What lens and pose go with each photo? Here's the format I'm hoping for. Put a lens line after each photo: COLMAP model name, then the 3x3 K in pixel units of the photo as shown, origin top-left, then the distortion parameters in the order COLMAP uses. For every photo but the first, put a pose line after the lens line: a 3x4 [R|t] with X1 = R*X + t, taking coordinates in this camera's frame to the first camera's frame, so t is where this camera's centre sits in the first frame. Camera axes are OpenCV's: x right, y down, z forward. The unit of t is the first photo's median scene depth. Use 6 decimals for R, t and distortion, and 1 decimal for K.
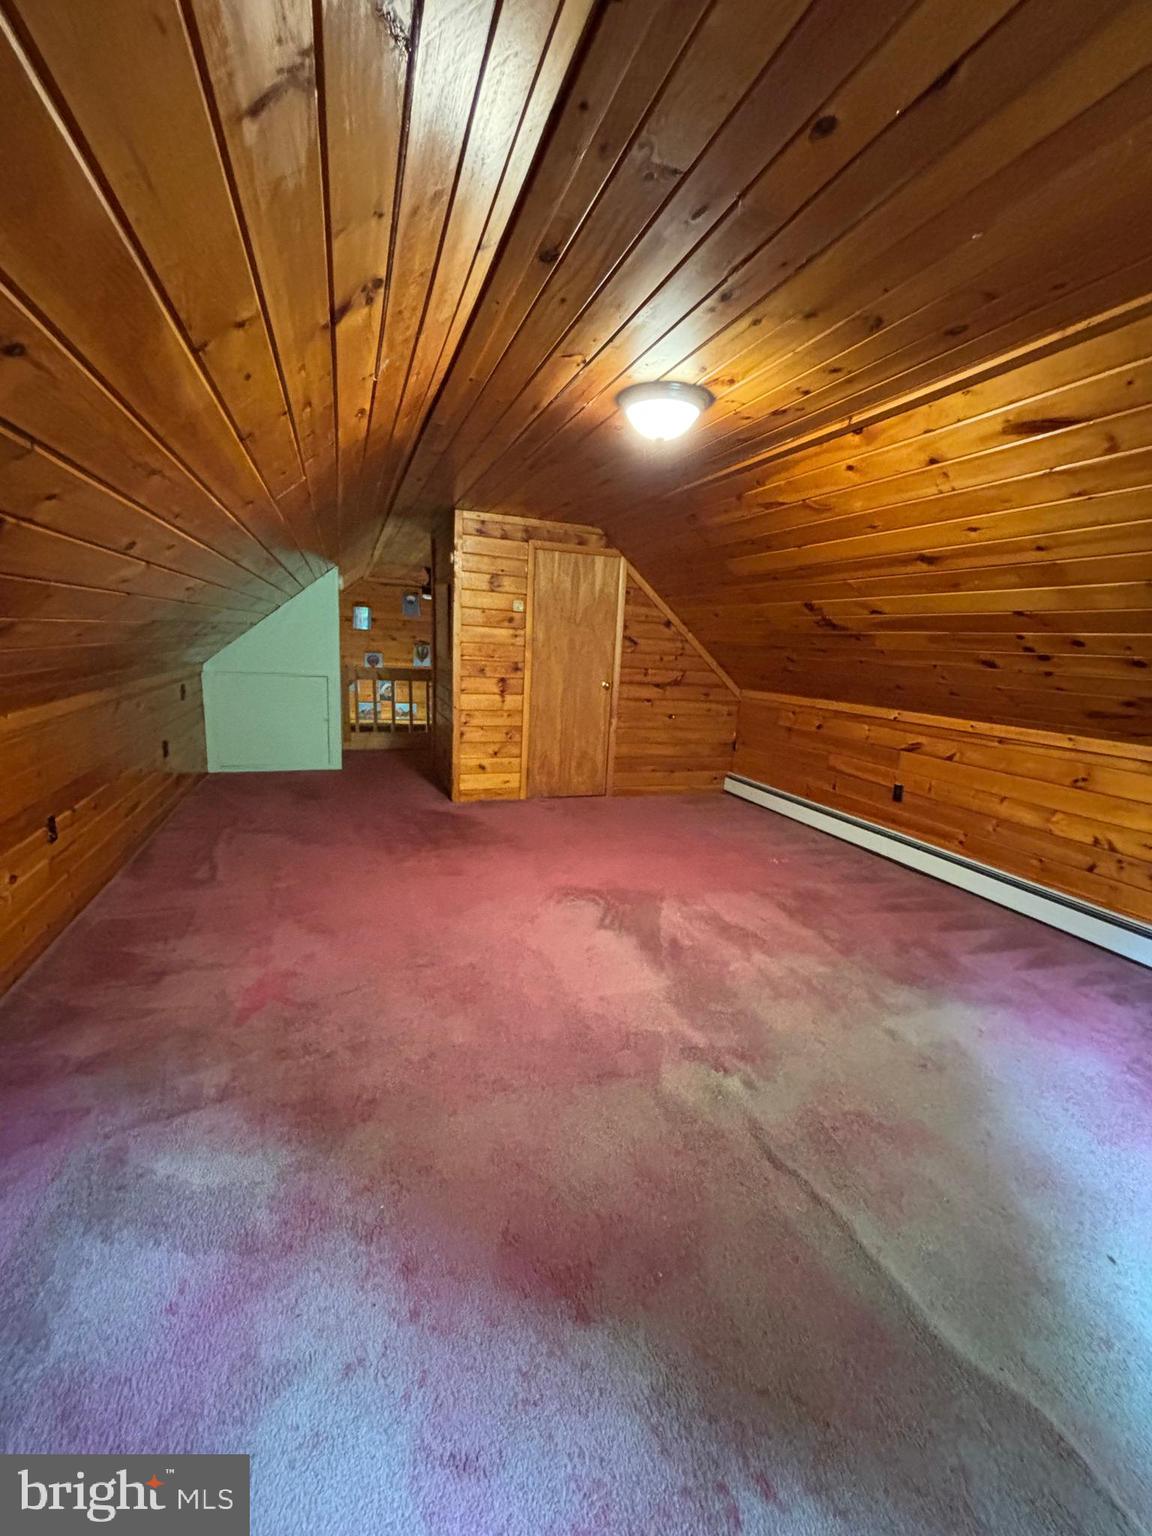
lens RADIAL K [[608.0, 0, 576.0], [0, 608.0, 768.0], [0, 0, 1]] dist [-0.016746, 0.000198]
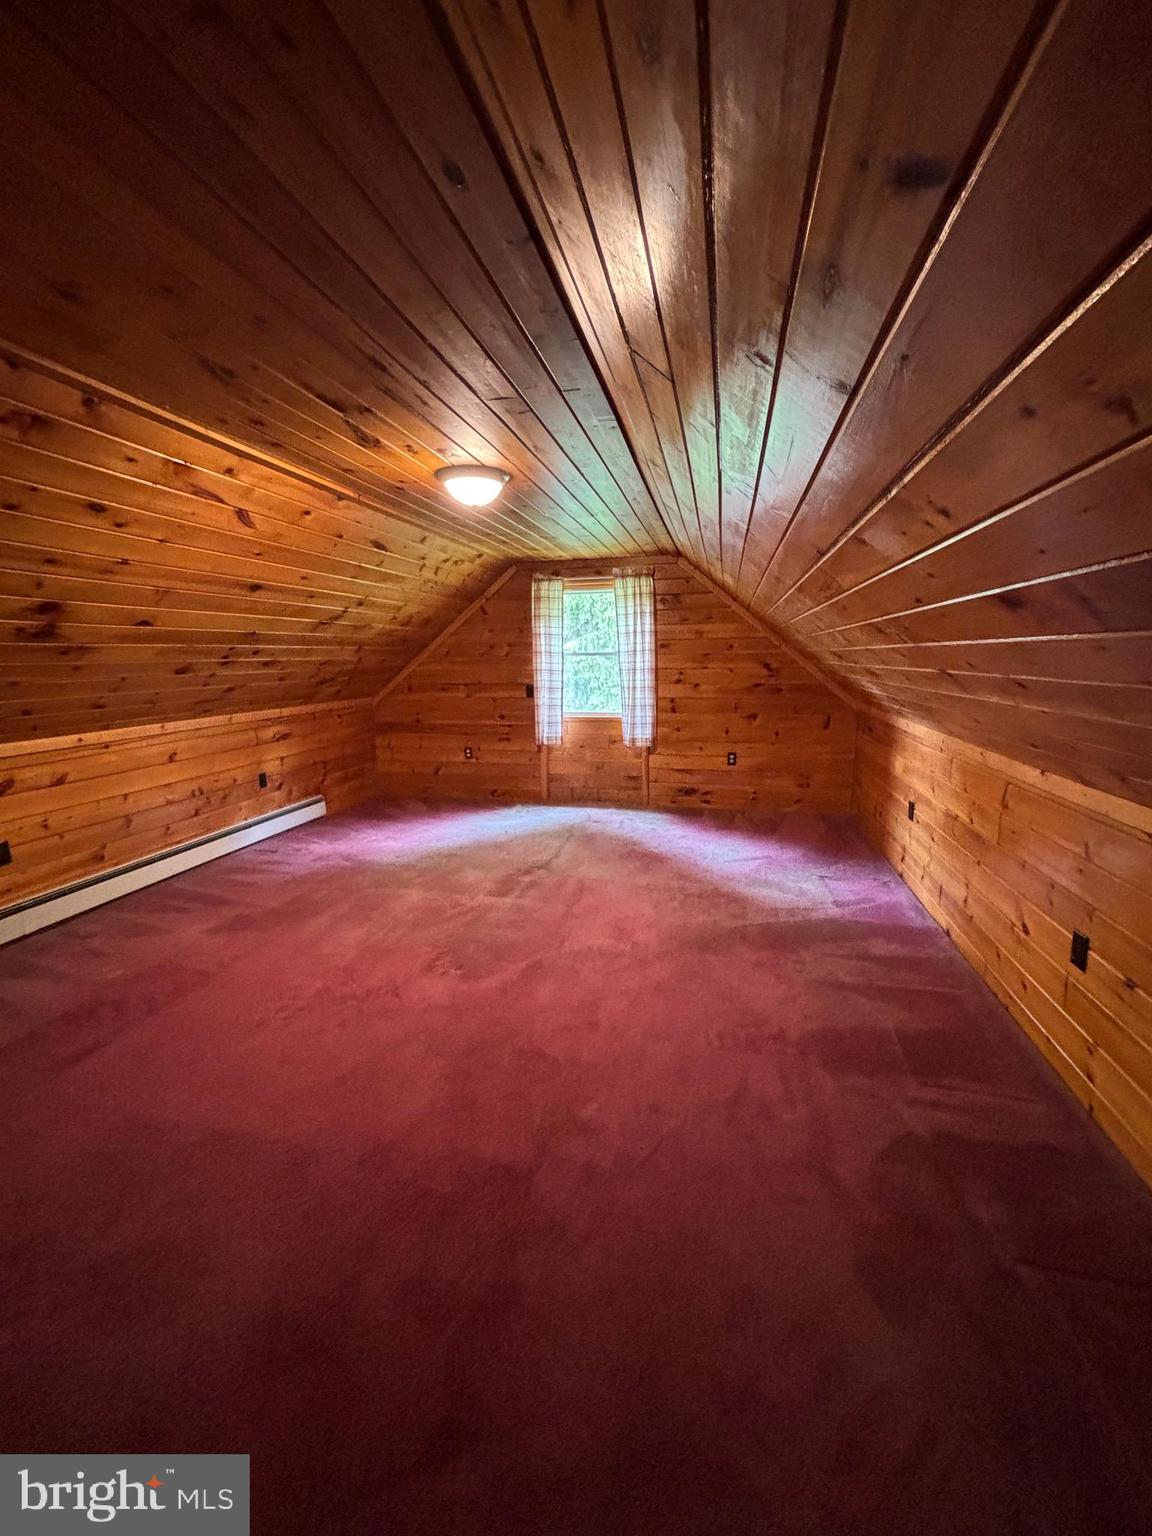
lens RADIAL K [[608.0, 0, 576.0], [0, 608.0, 768.0], [0, 0, 1]] dist [-0.016746, 0.000198]
pose [[-0.828367, -0.126195, 0.545786, -0.608444], [0.101130, 0.924599, 0.367272, -0.346849], [-0.550981, 0.359431, -0.753146, 1.513631]]
